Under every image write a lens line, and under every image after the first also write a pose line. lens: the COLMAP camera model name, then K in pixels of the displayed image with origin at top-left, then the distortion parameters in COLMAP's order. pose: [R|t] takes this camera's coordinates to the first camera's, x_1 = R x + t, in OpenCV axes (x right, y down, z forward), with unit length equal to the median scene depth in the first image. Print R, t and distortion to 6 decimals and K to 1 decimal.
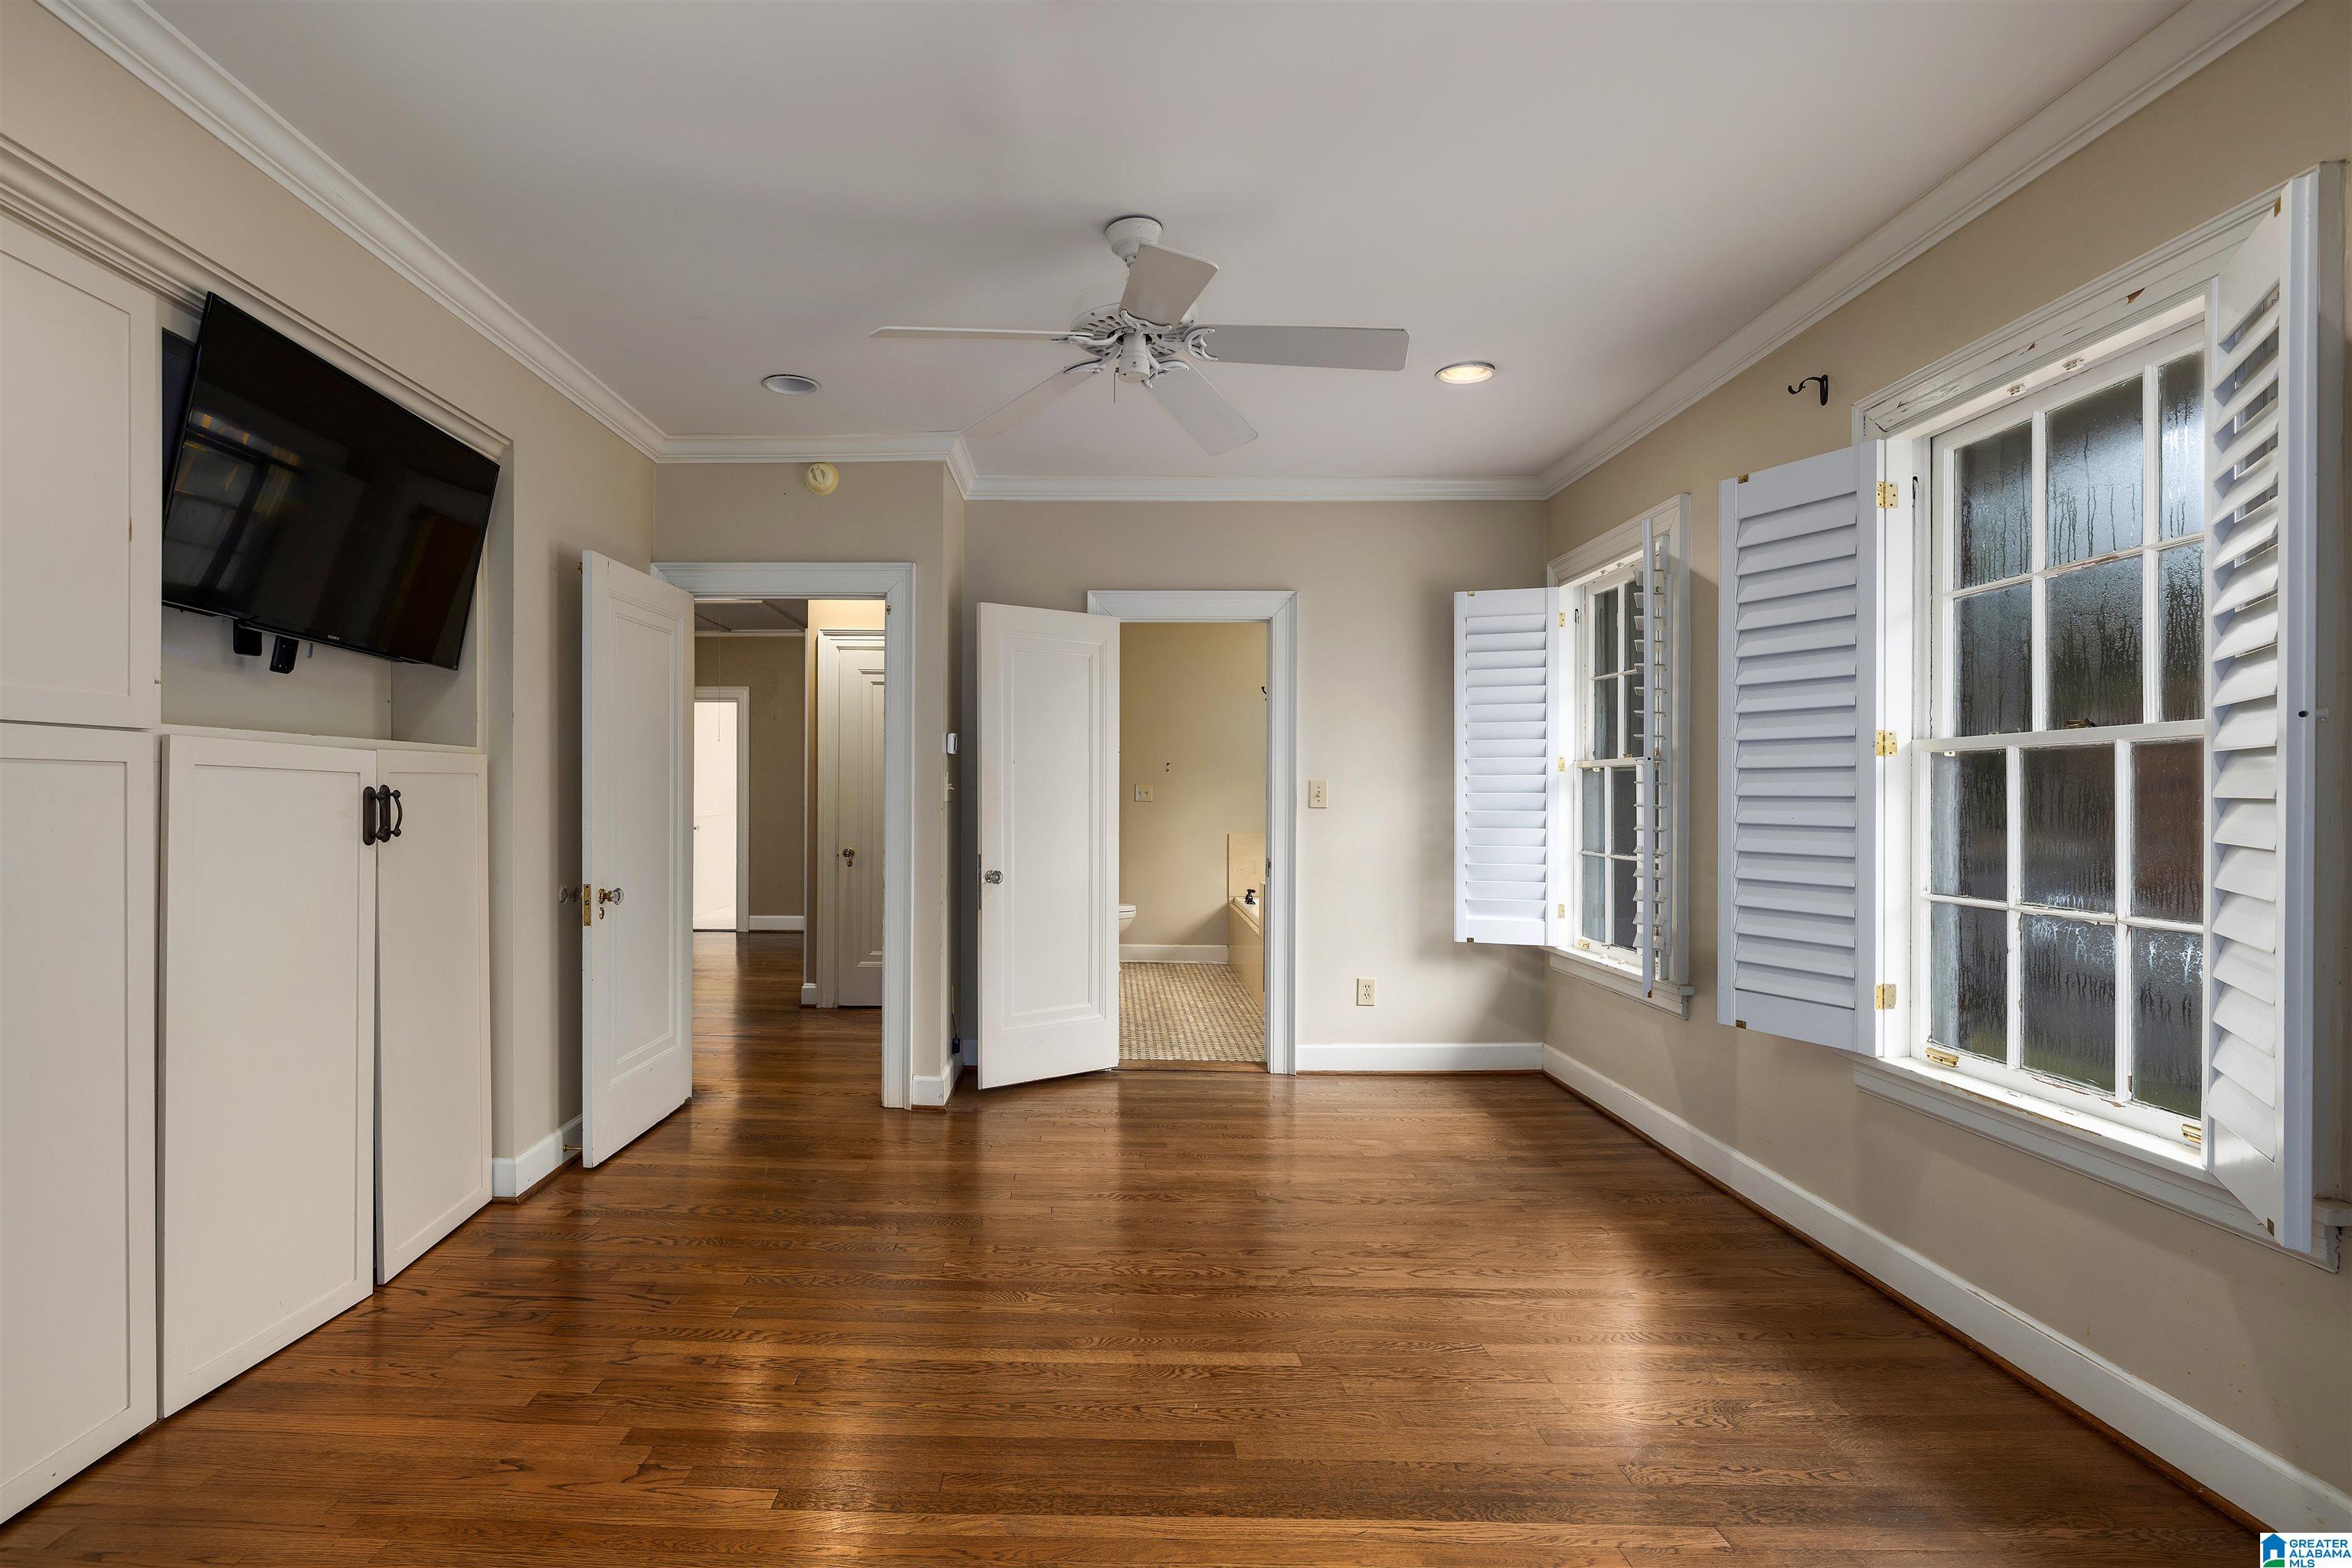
lens RADIAL K [[1098.4, 0, 1147.5], [0, 1098.4, 784.4], [0, 0, 1]] dist [-0.008365, 0.000842]
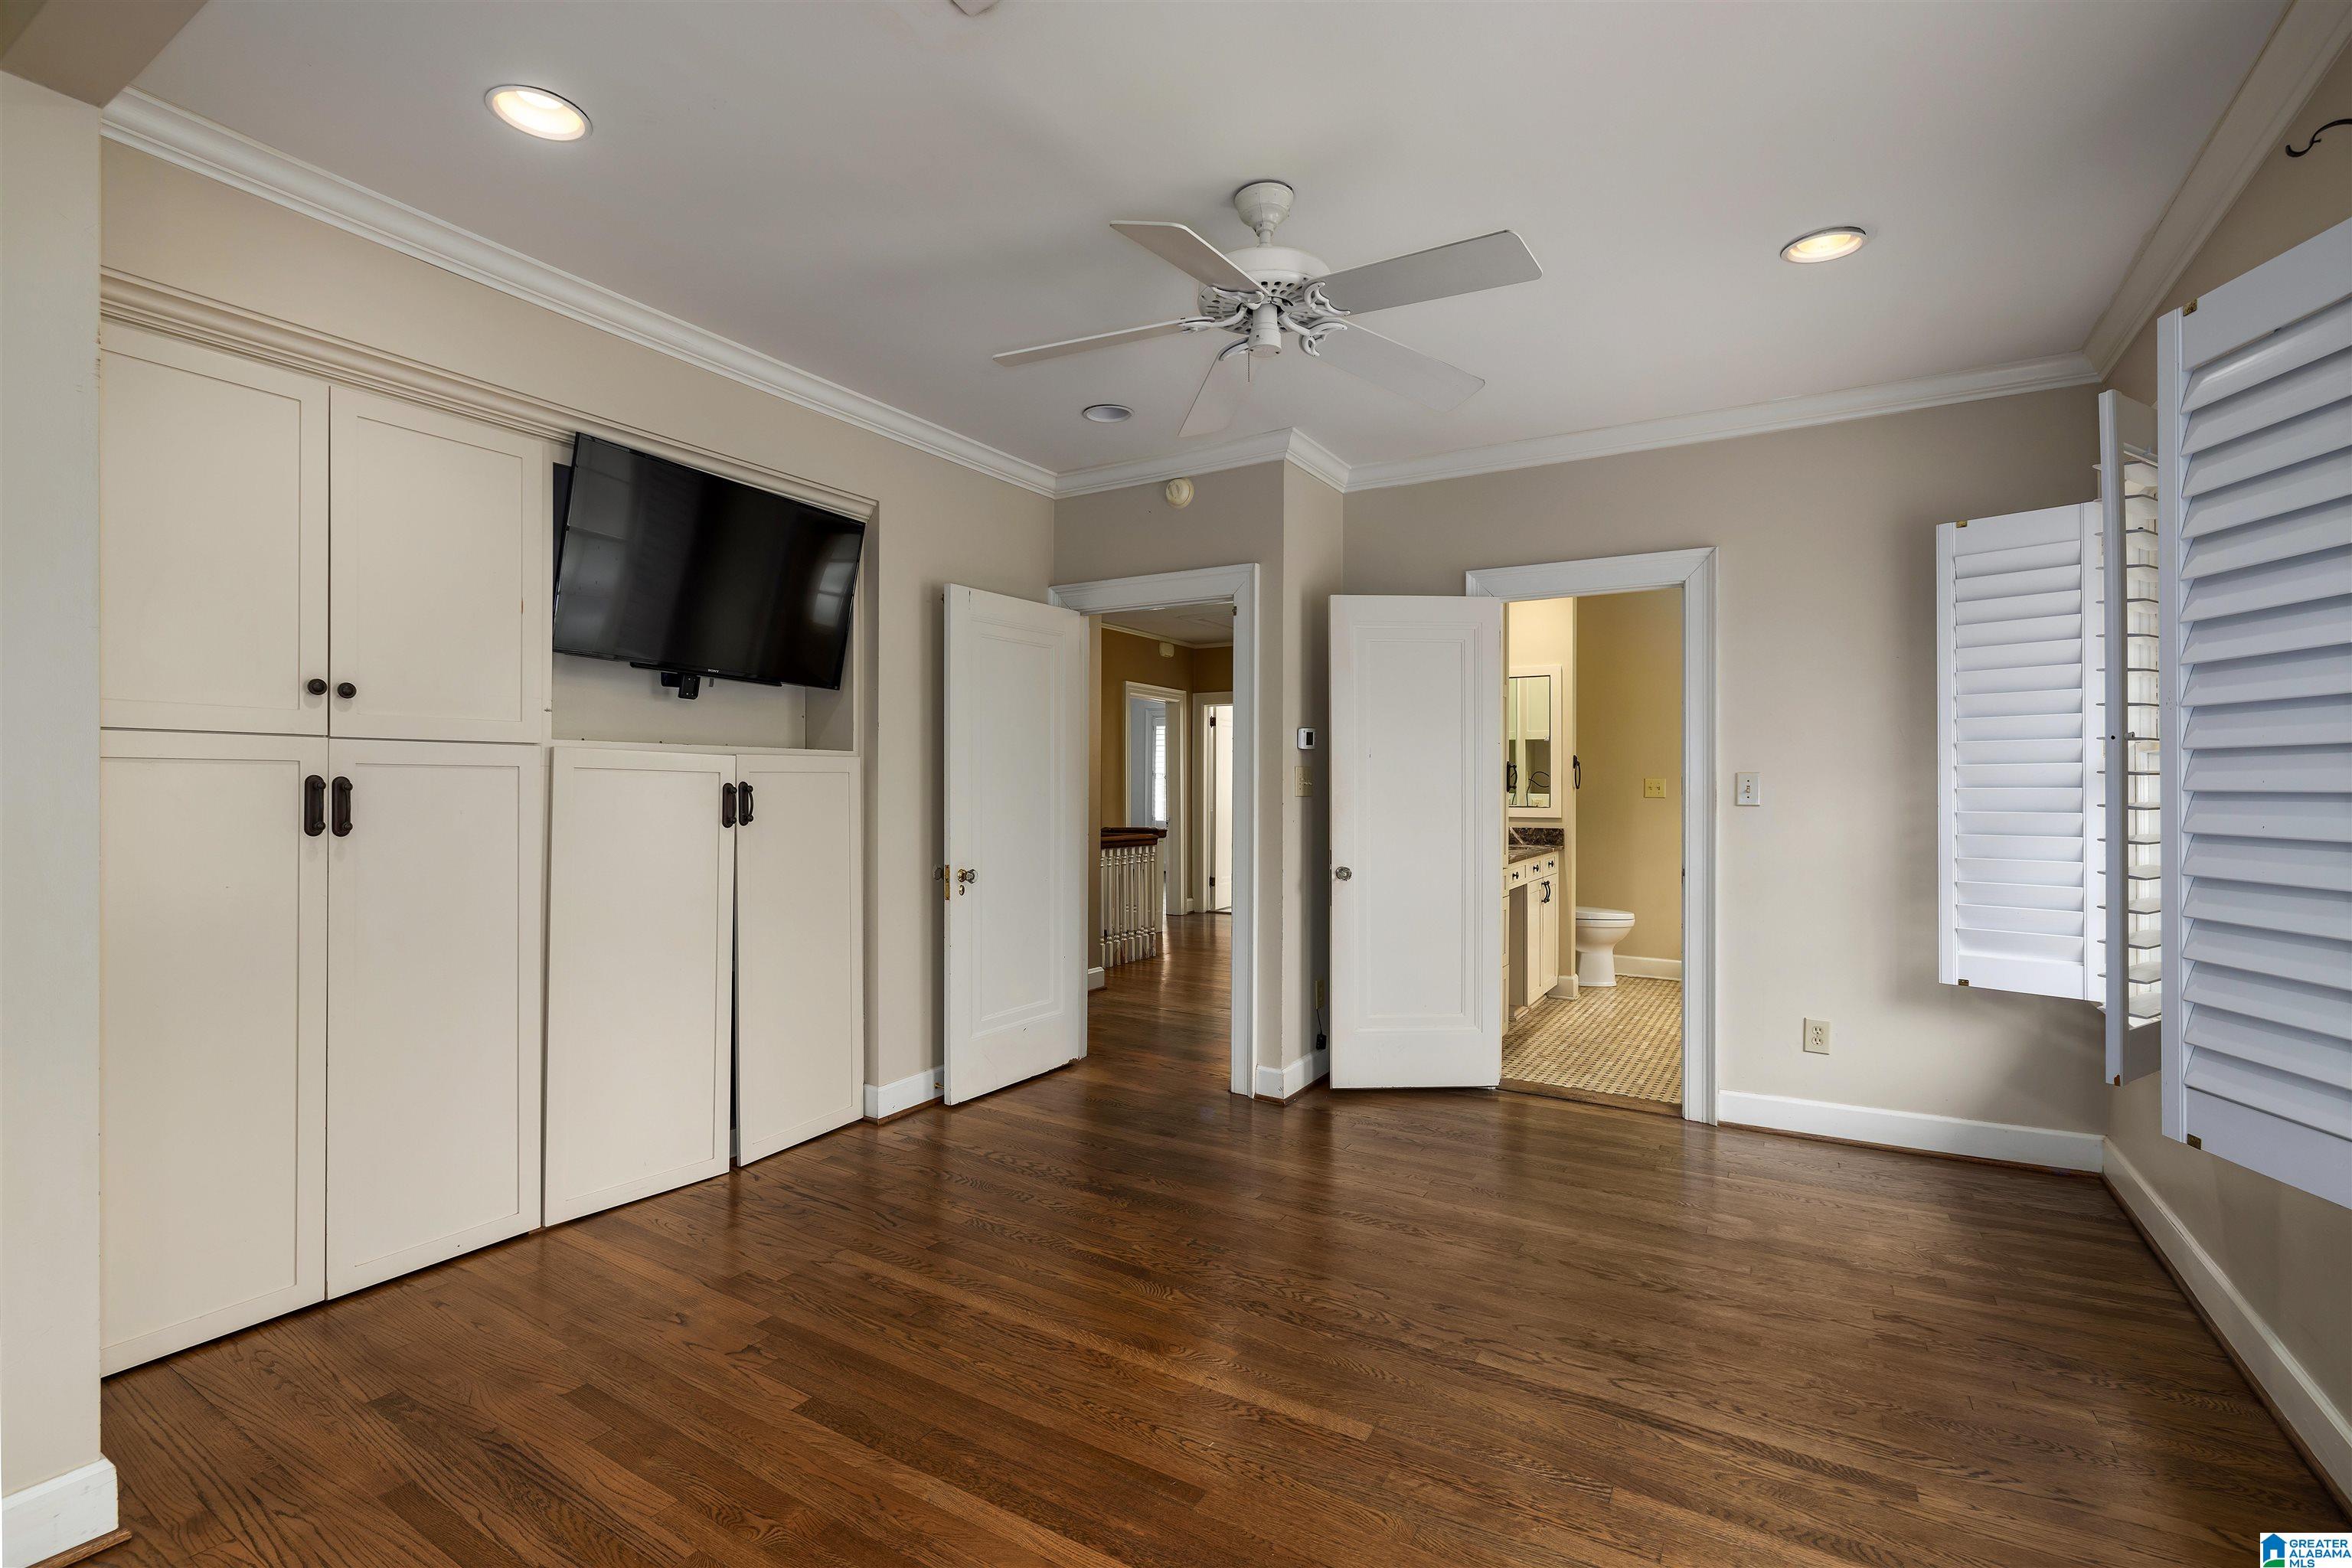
lens RADIAL K [[1098.4, 0, 1214.0], [0, 1098.4, 771.4], [0, 0, 1]] dist [-0.008365, 0.000842]
pose [[0.857798, -0.008213, -0.513921, 0.345016], [0.004214, 0.999951, -0.008946, 0.001682], [0.513969, 0.005509, 0.857791, 0.129304]]
